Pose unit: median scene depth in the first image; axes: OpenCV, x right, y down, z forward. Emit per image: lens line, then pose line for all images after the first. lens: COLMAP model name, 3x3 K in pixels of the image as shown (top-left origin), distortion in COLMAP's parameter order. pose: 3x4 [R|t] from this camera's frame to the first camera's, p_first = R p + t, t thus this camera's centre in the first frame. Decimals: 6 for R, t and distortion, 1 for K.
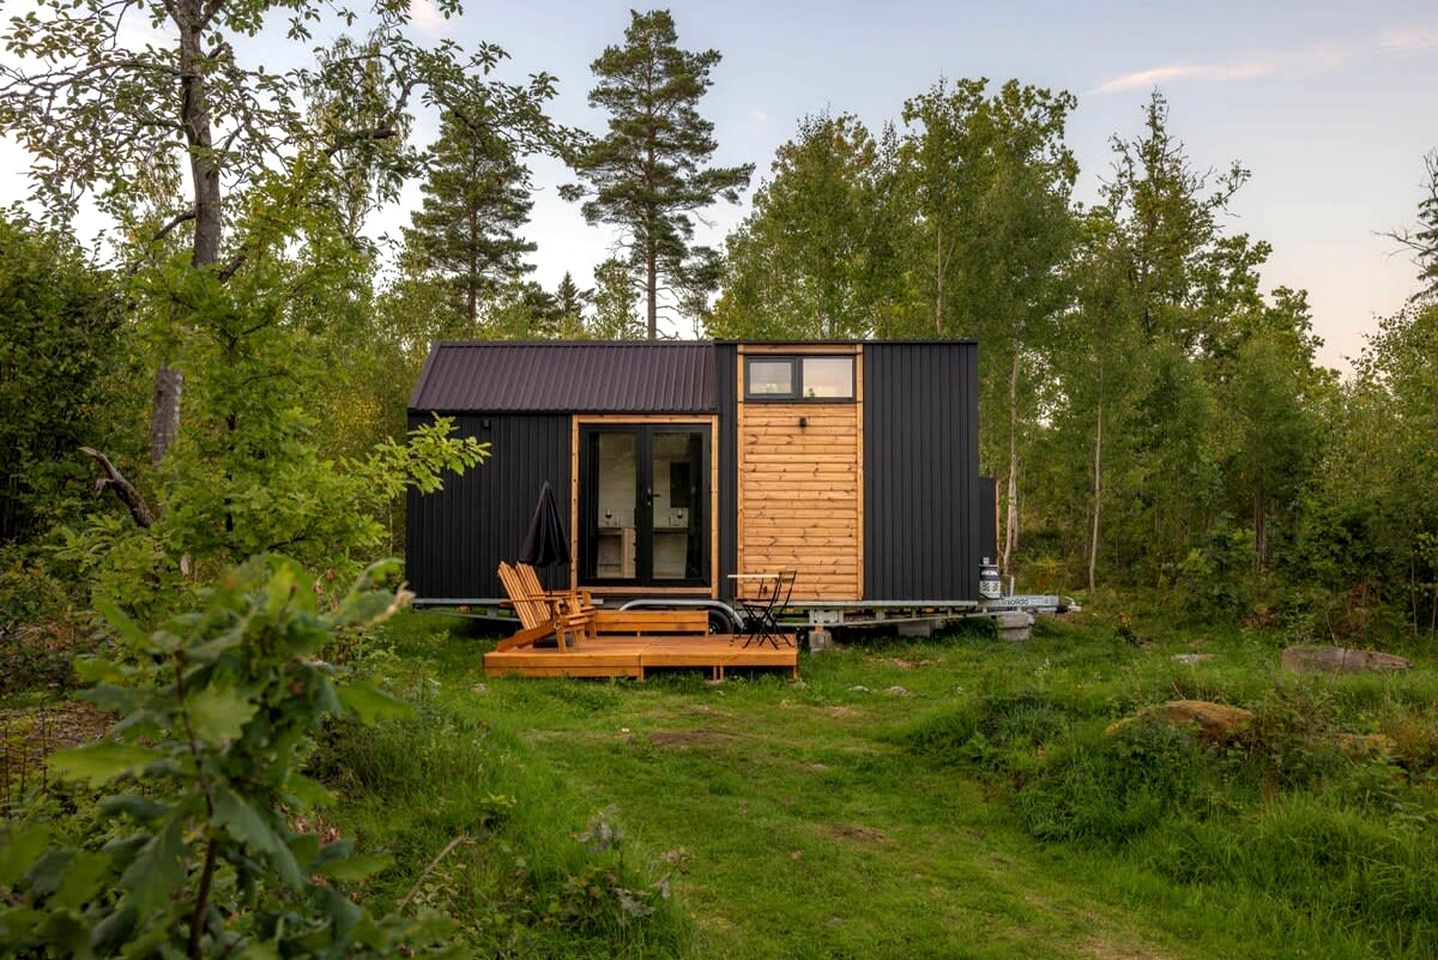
lens RADIAL K [[1261.0, 0, 719.0], [0, 1261.0, 480.0], [0, 0, 1]] dist [0.001797, 0.001702]
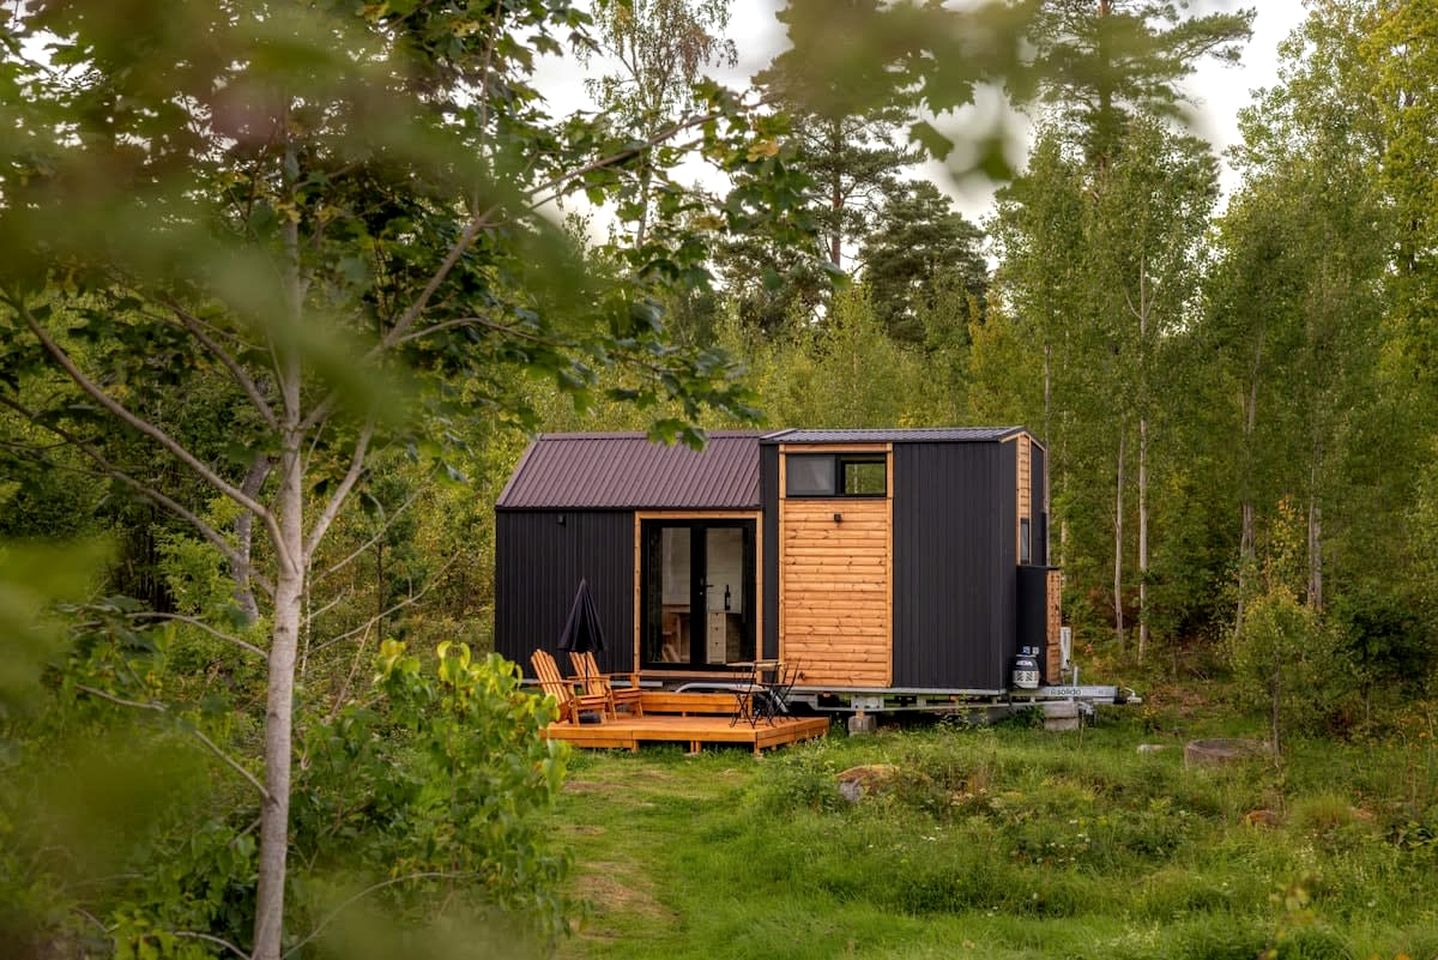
lens RADIAL K [[2207.5, 0, 719.0], [0, 2207.5, 480.0], [0, 0, 1]] dist [0.032419, 0.021221]
pose [[0.950948, -0.010098, -0.309187, 0.543113], [0.012516, 0.999905, 0.005837, -0.089246], [0.309099, -0.009420, 0.950983, -0.786726]]
